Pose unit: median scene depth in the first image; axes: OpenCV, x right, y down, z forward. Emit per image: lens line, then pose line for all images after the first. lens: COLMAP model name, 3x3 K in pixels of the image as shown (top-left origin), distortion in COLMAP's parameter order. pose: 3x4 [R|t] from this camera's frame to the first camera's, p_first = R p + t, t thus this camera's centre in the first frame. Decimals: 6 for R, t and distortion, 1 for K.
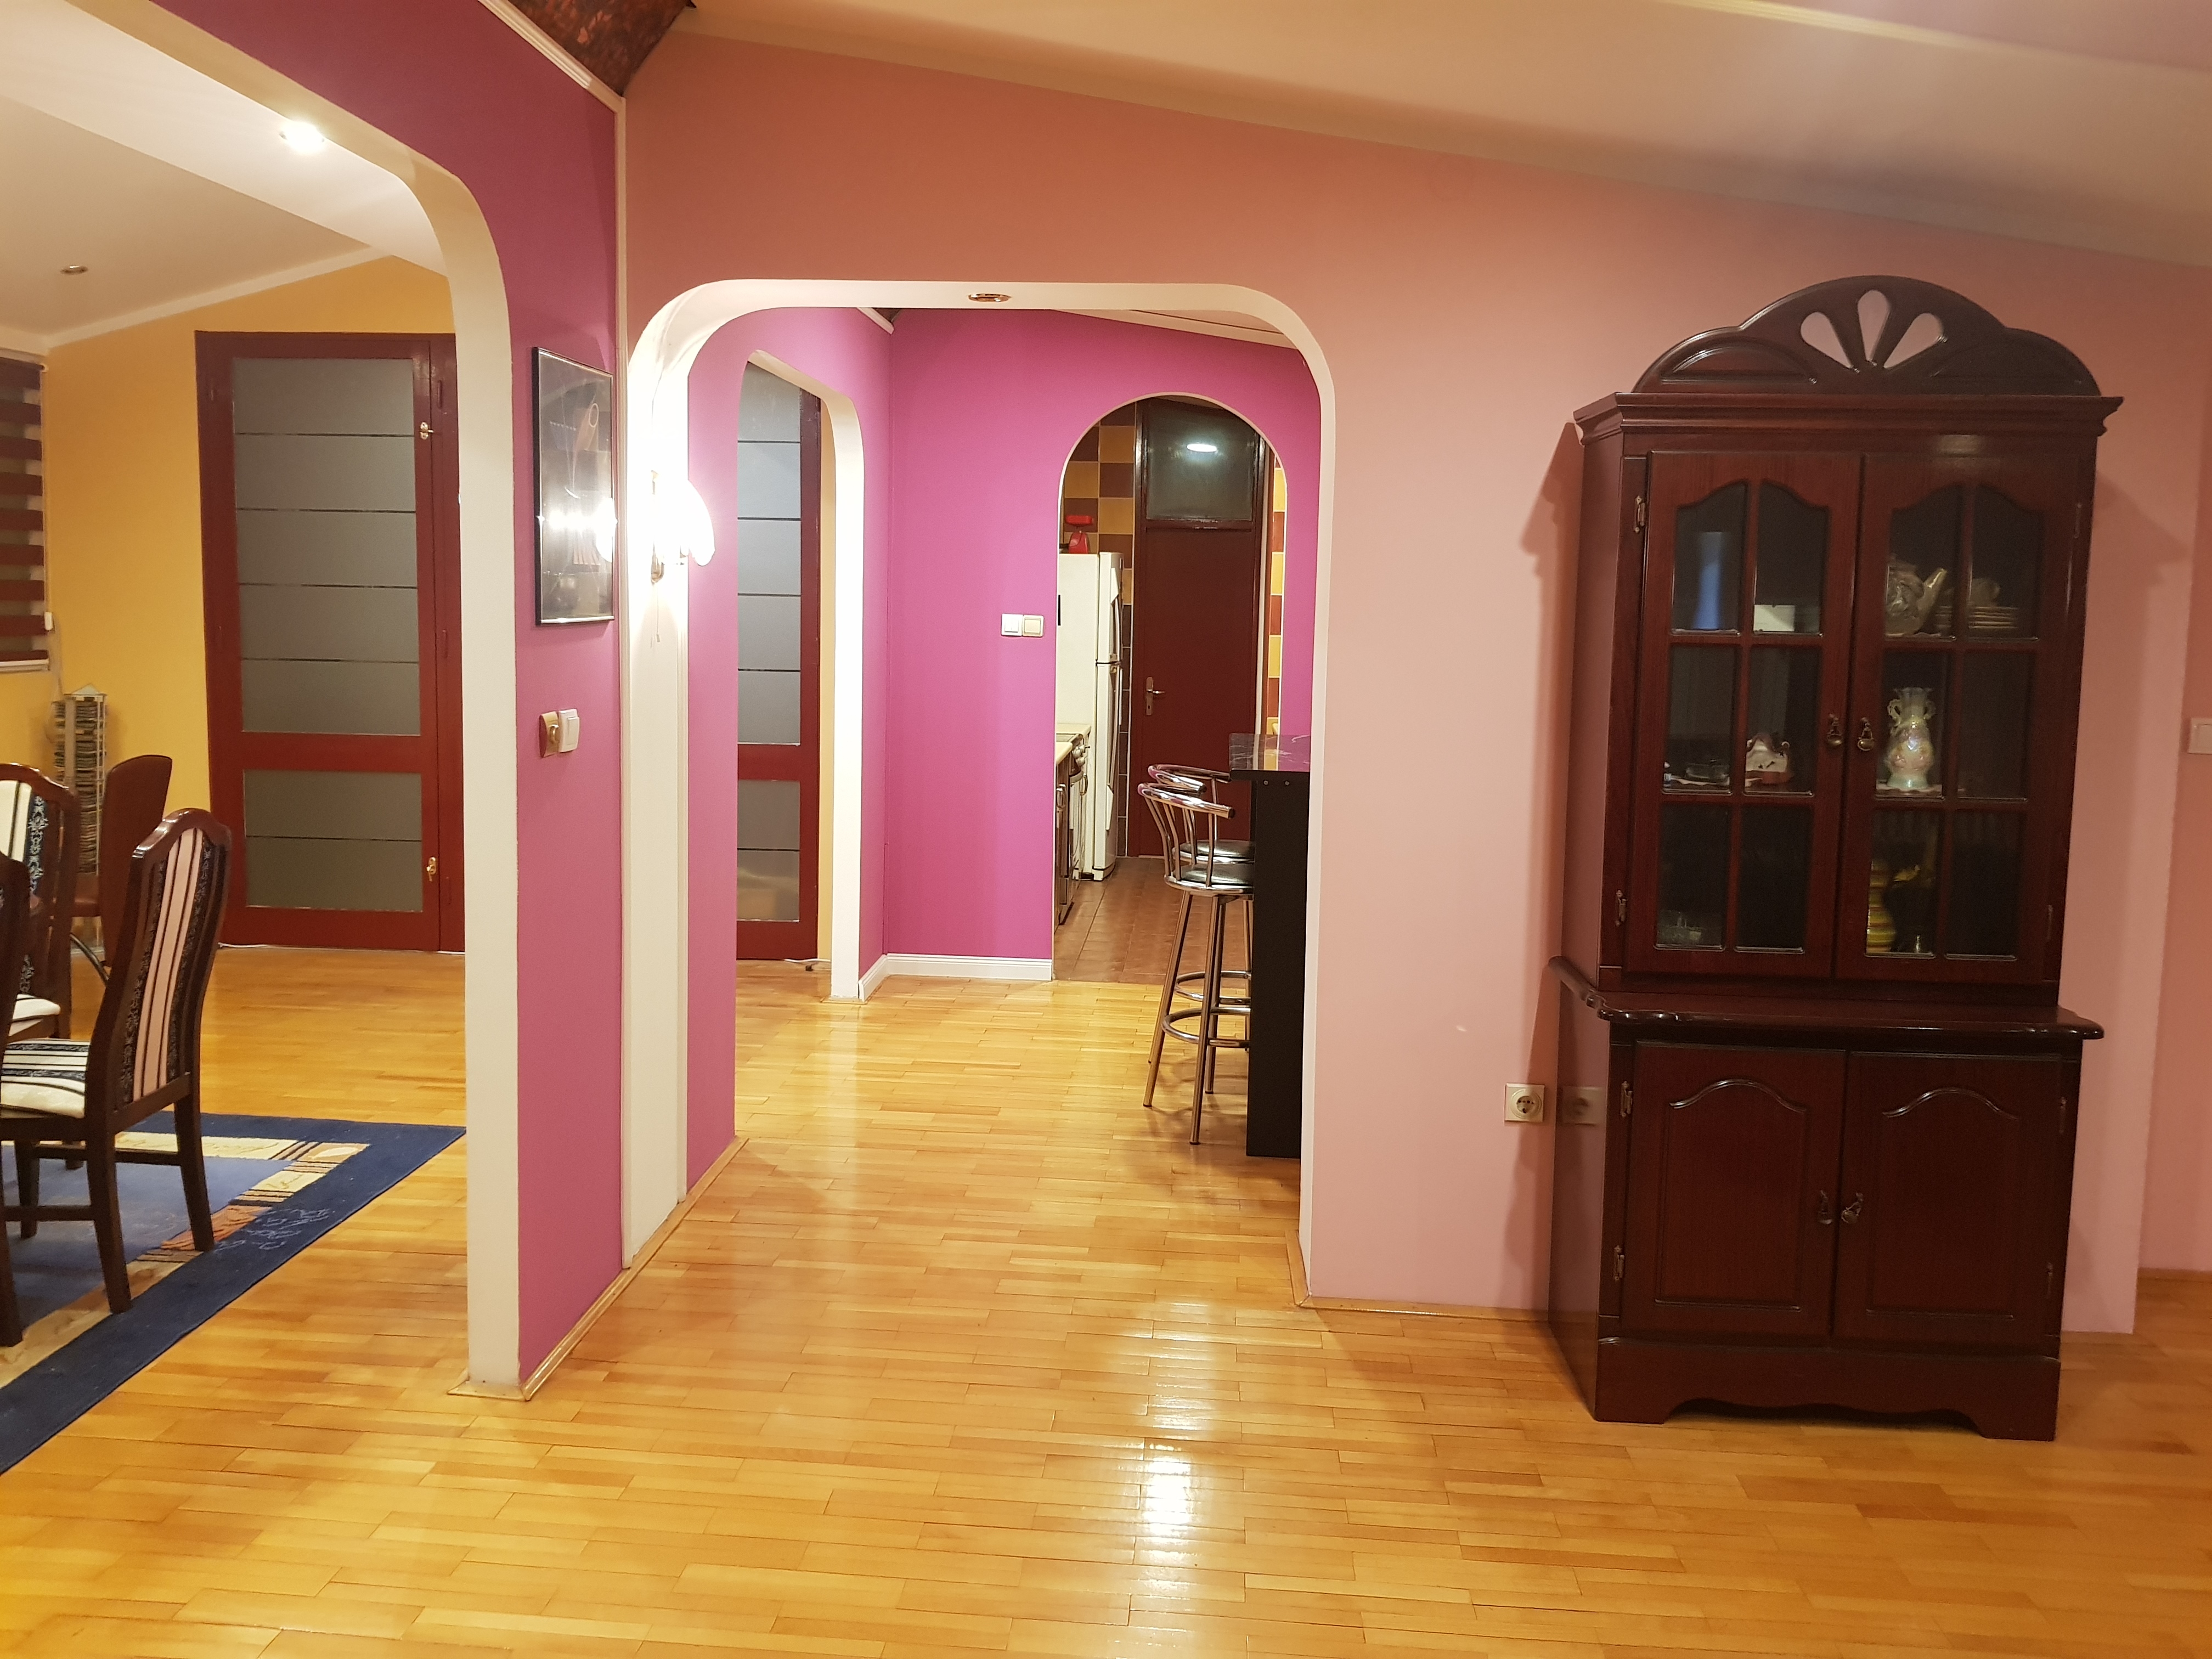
lens RADIAL K [[1741.3, 0, 1096.9], [0, 1741.3, 756.1], [0, 0, 1]] dist [0.049820, -0.077866]
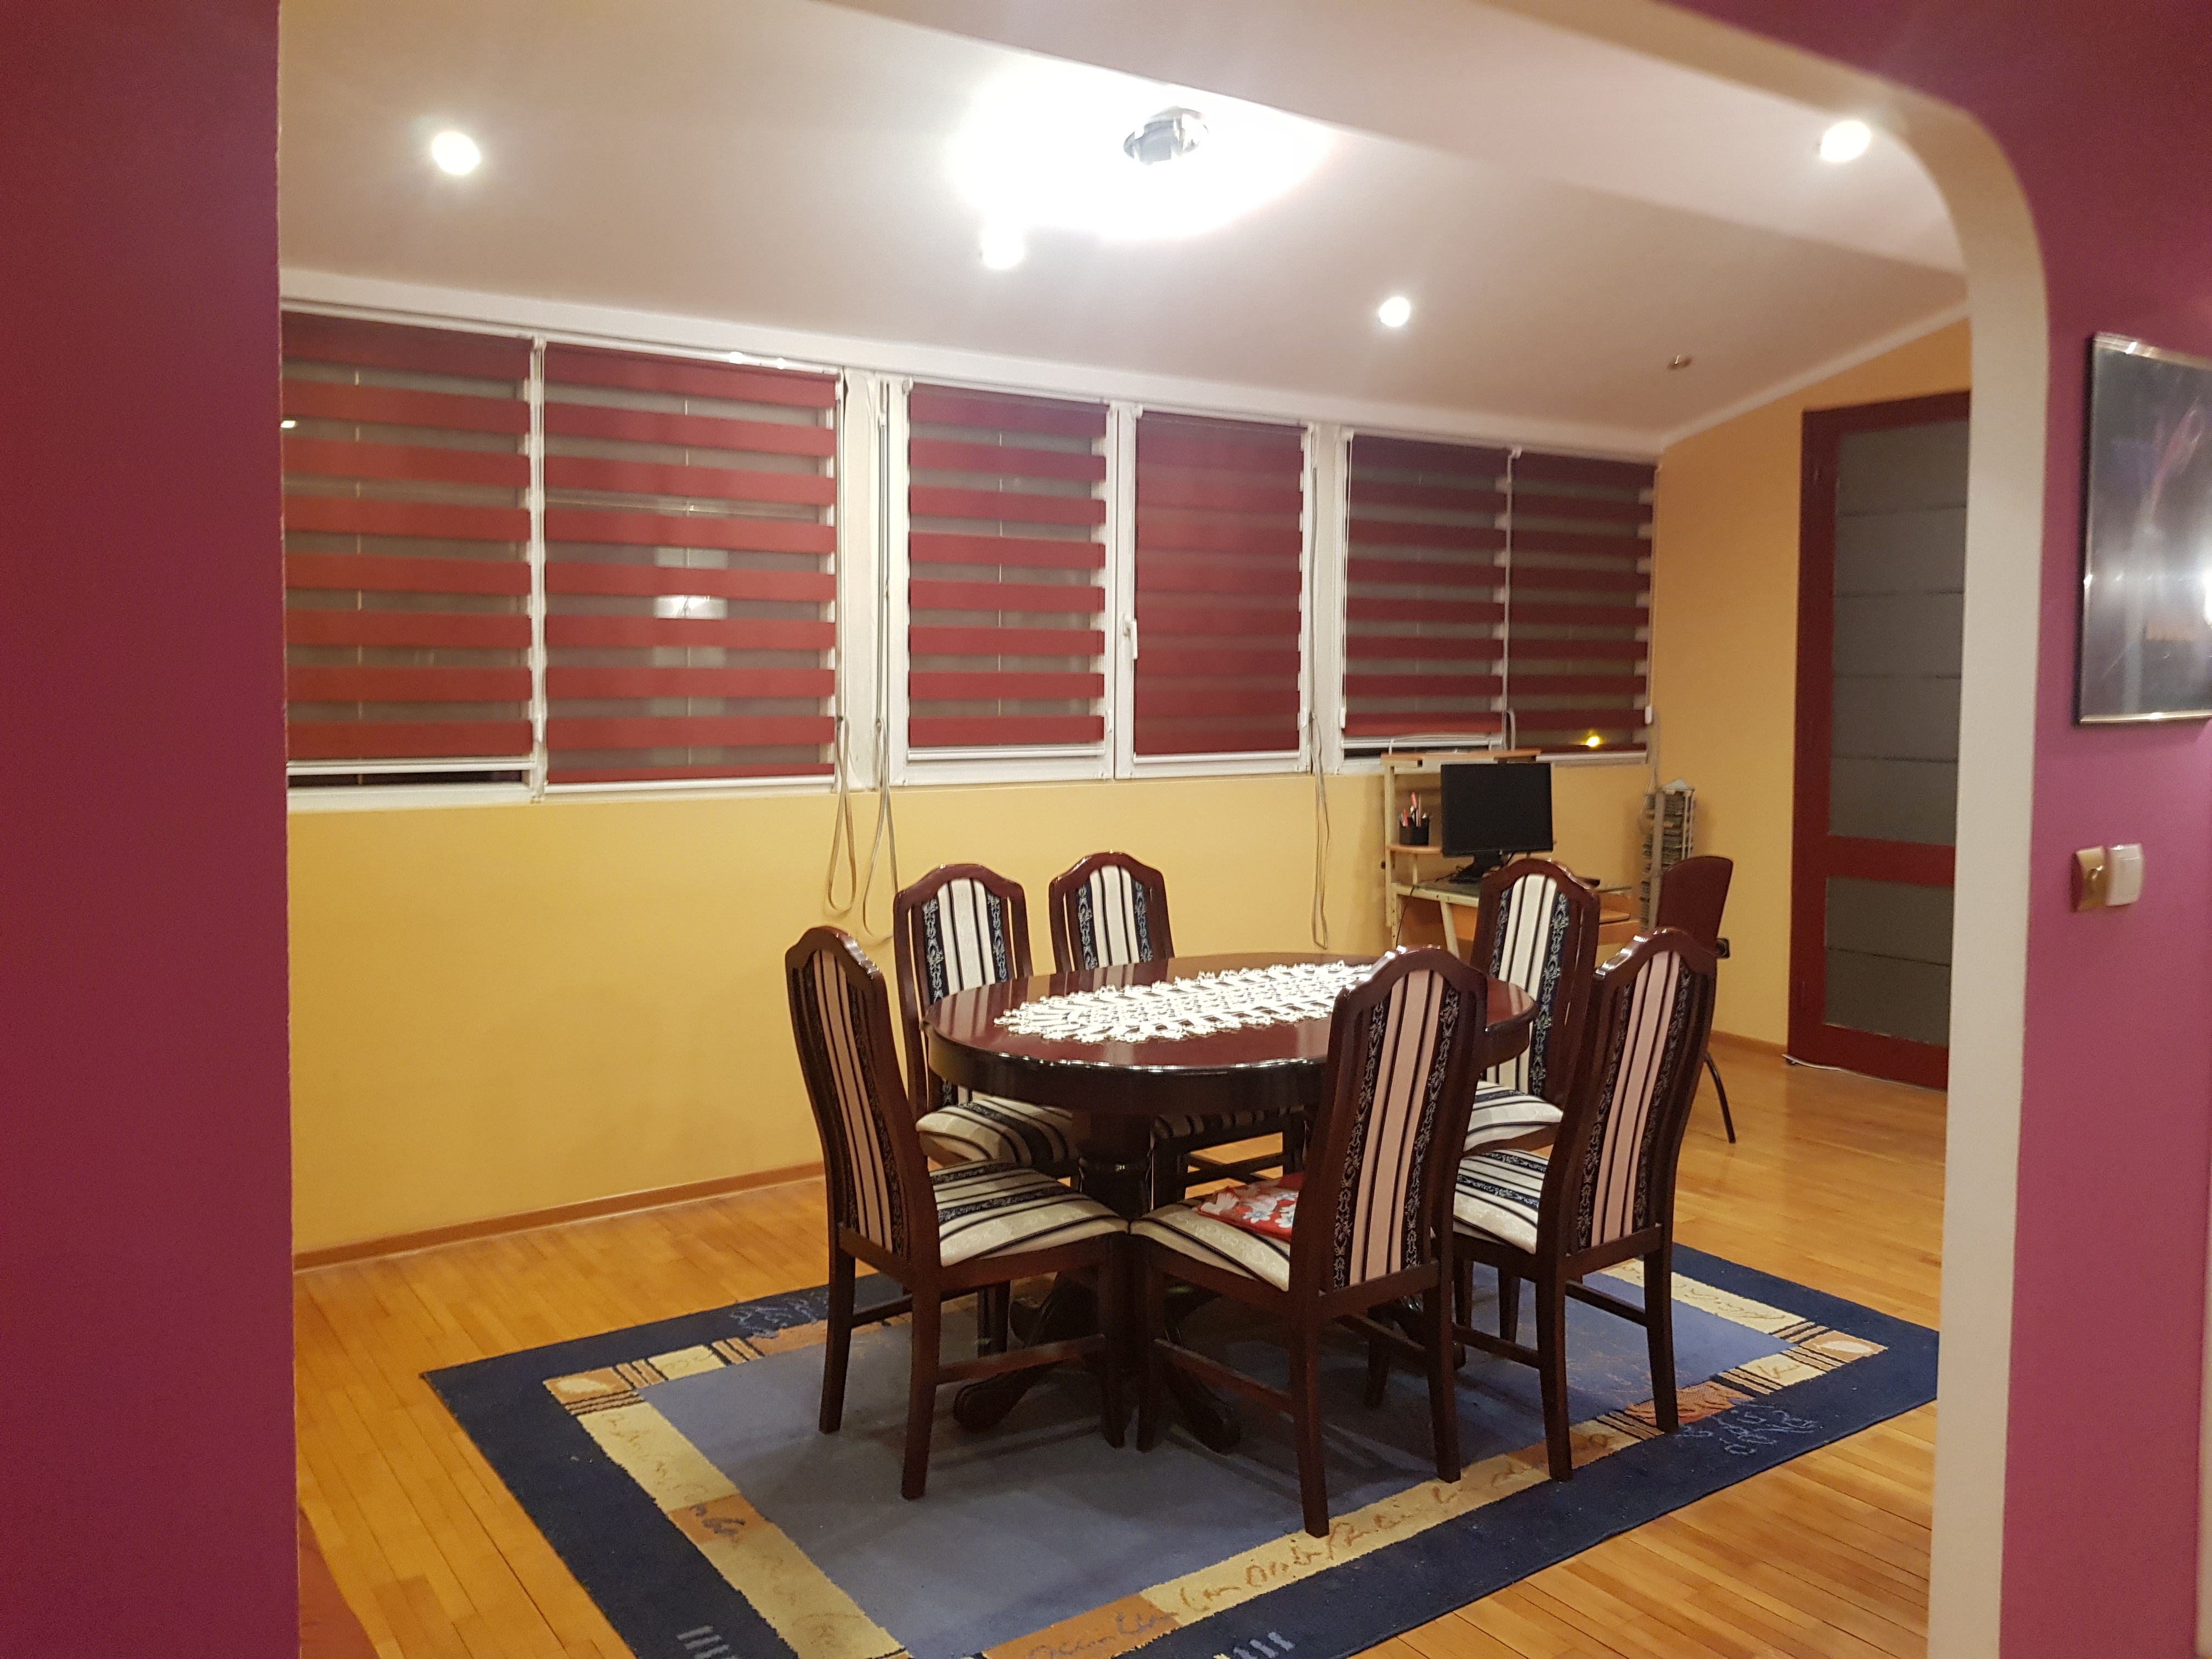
lens RADIAL K [[1741.3, 0, 1096.9], [0, 1741.3, 756.1], [0, 0, 1]] dist [0.049820, -0.077866]
pose [[0.622805, 0.024369, -0.781997, -0.007509], [-0.065361, 0.997641, -0.020966, -0.018125], [0.779642, 0.064170, 0.622929, 0.206358]]
